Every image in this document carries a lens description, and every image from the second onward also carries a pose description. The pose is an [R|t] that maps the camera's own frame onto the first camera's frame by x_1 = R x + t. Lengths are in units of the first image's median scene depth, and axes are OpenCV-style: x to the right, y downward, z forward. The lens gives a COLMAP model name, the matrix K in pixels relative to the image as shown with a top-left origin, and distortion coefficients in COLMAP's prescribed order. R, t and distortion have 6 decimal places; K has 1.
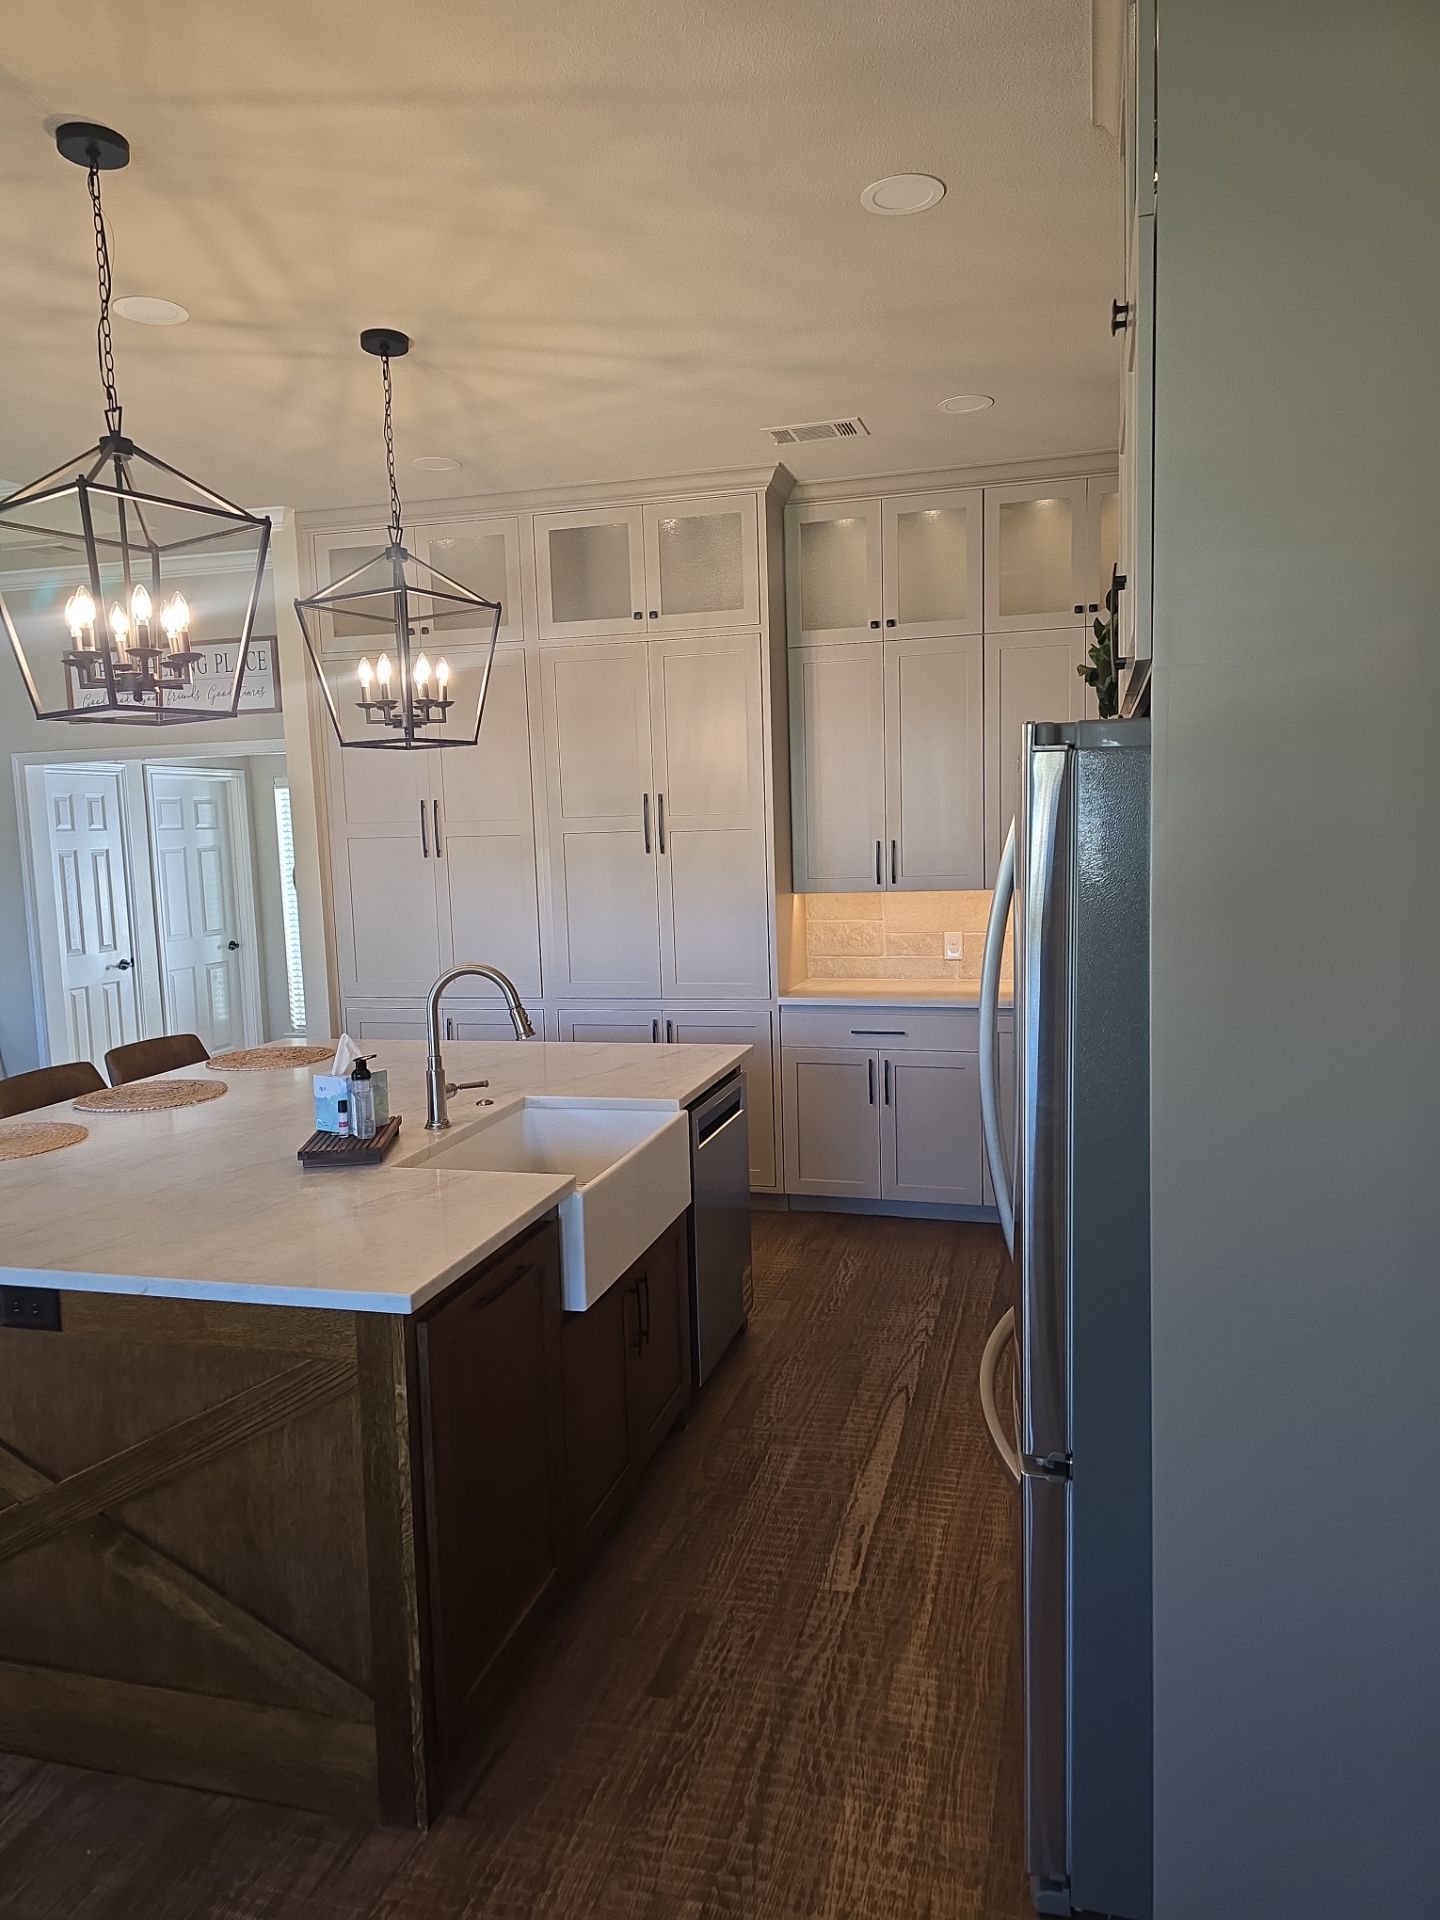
lens RADIAL K [[1290.9, 0, 729.7], [0, 1290.9, 953.4], [0, 0, 1]] dist [0.060913, -0.058138]
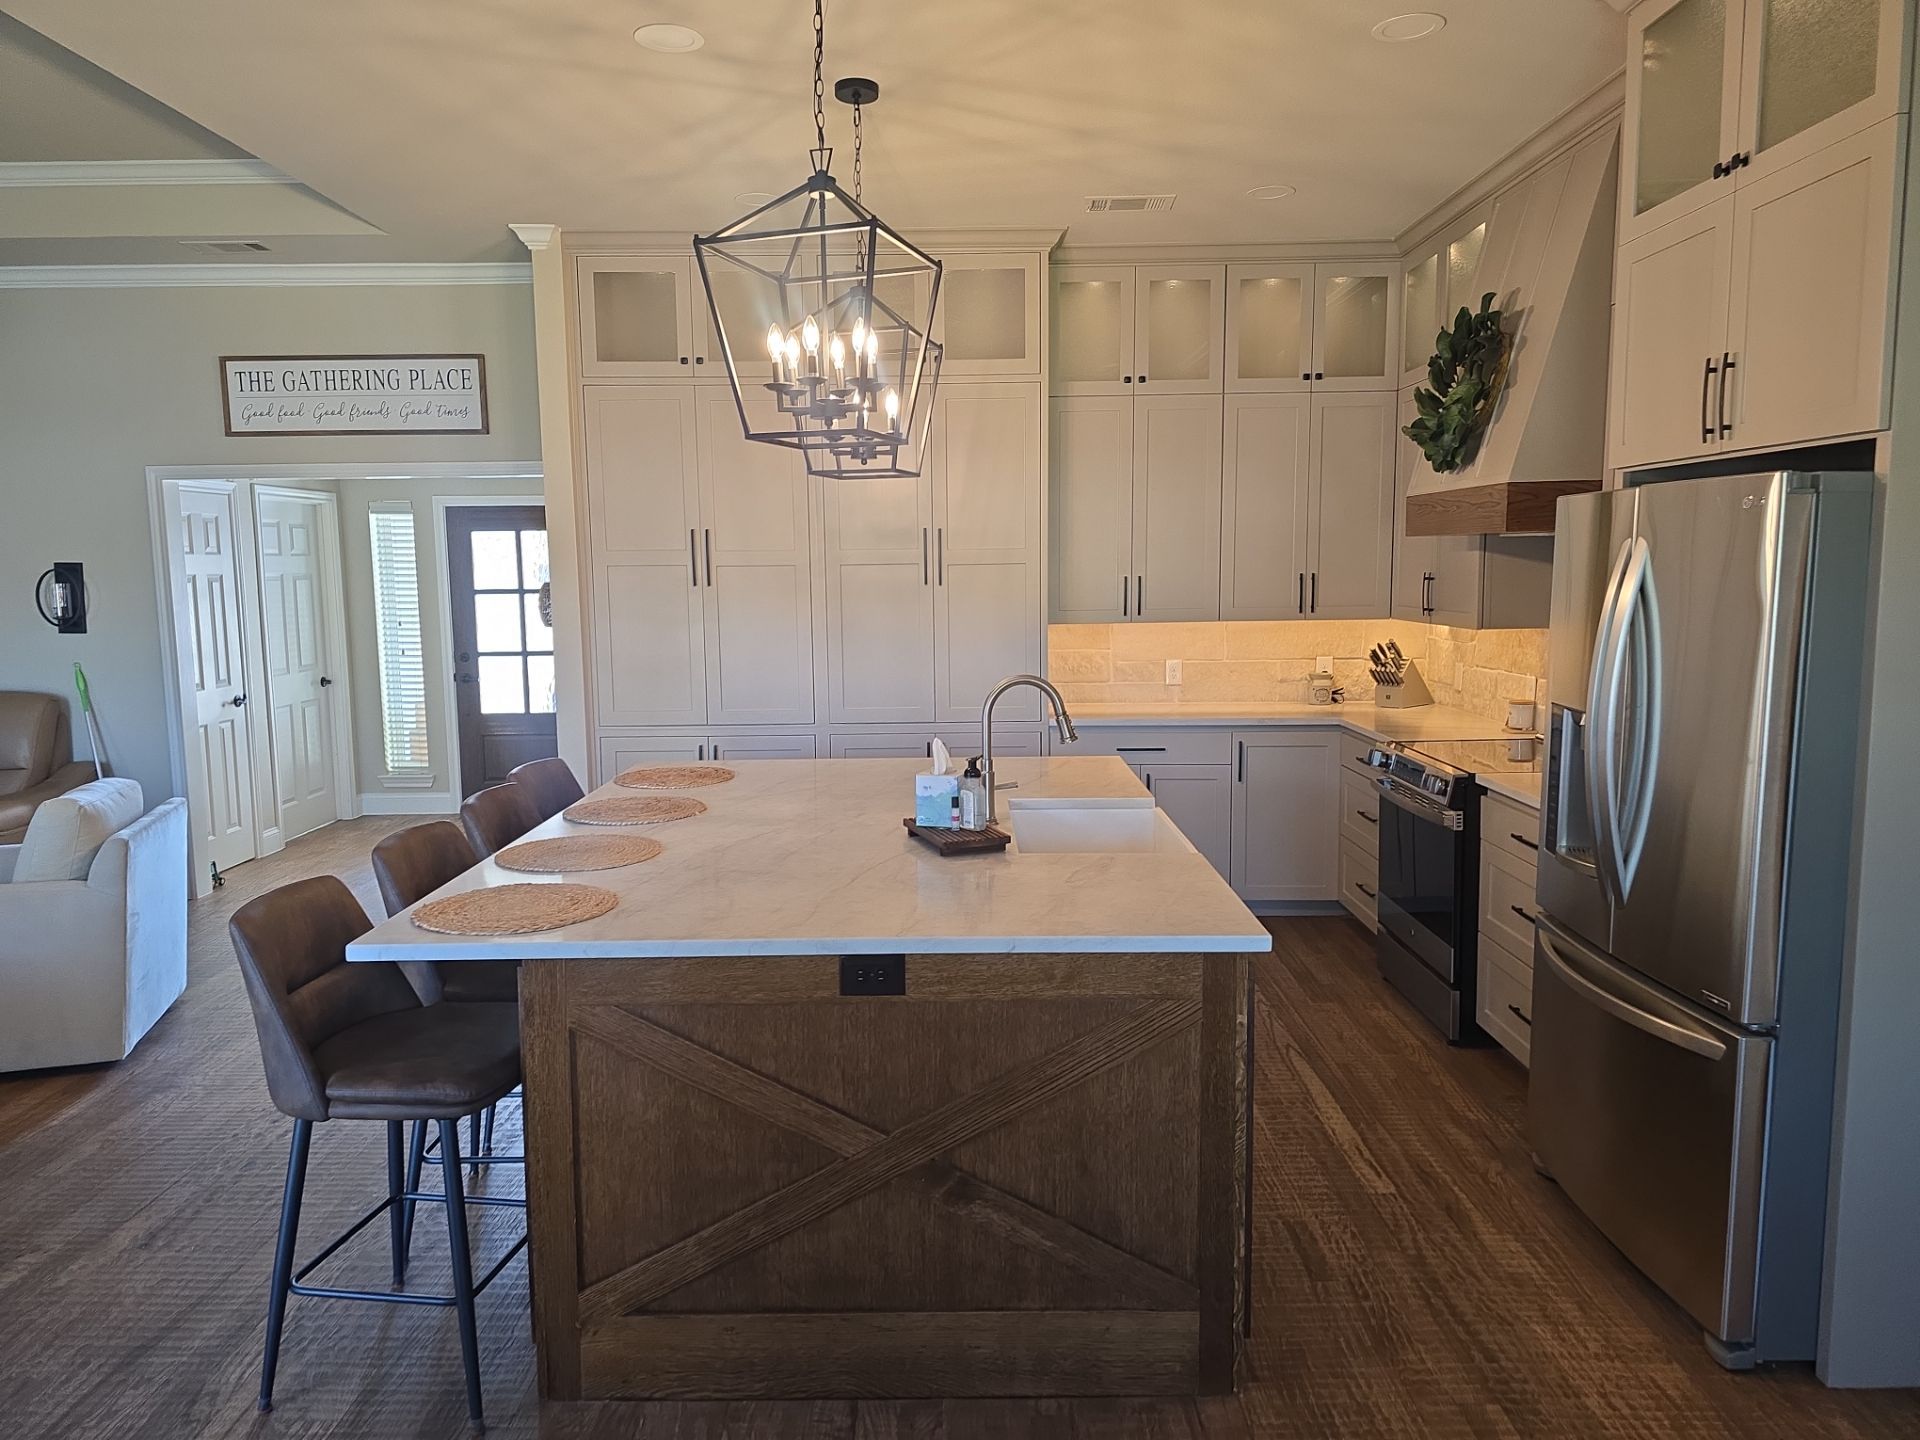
lens RADIAL K [[1290.9, 0, 952.6], [0, 1290.9, 709.9], [0, 0, 1]] dist [0.060913, -0.058138]
pose [[0.965401, -0.010011, 0.260577, -0.610938], [0.008193, 0.999934, 0.008065, 0.031910], [-0.260640, -0.005651, 0.965419, -0.052018]]
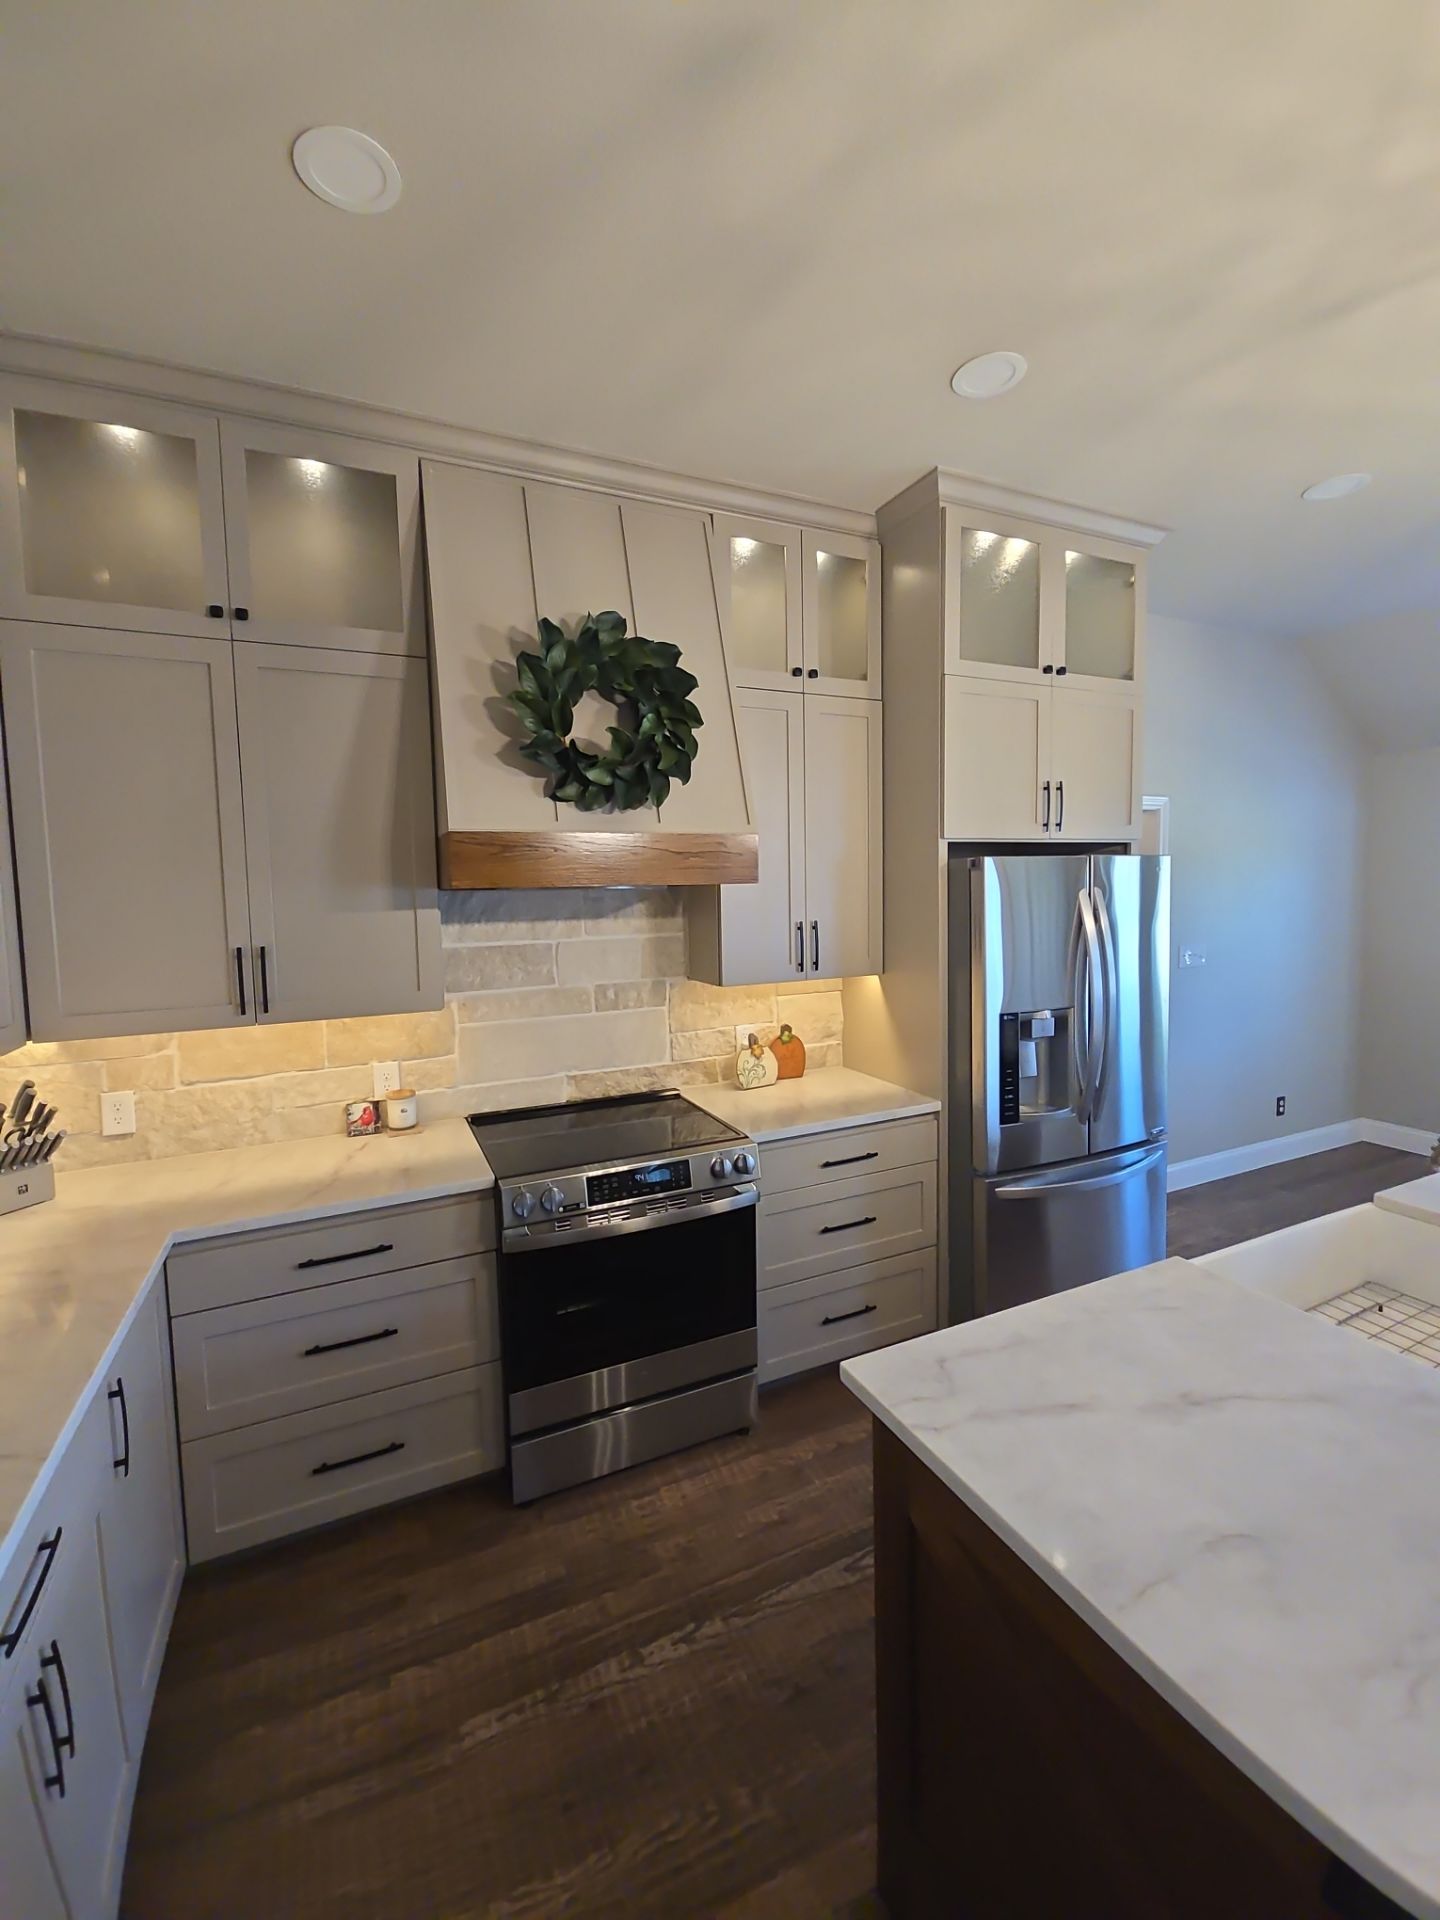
lens RADIAL K [[779.7, 0, 695.9], [0, 779.7, 941.2], [0, 0, 1]] dist [0.000605, -0.001451]
pose [[-0.634204, -0.009945, 0.773102, -0.260128], [0.118834, 0.986782, 0.110178, -0.189731], [-0.763979, 0.161746, -0.624639, 1.791183]]
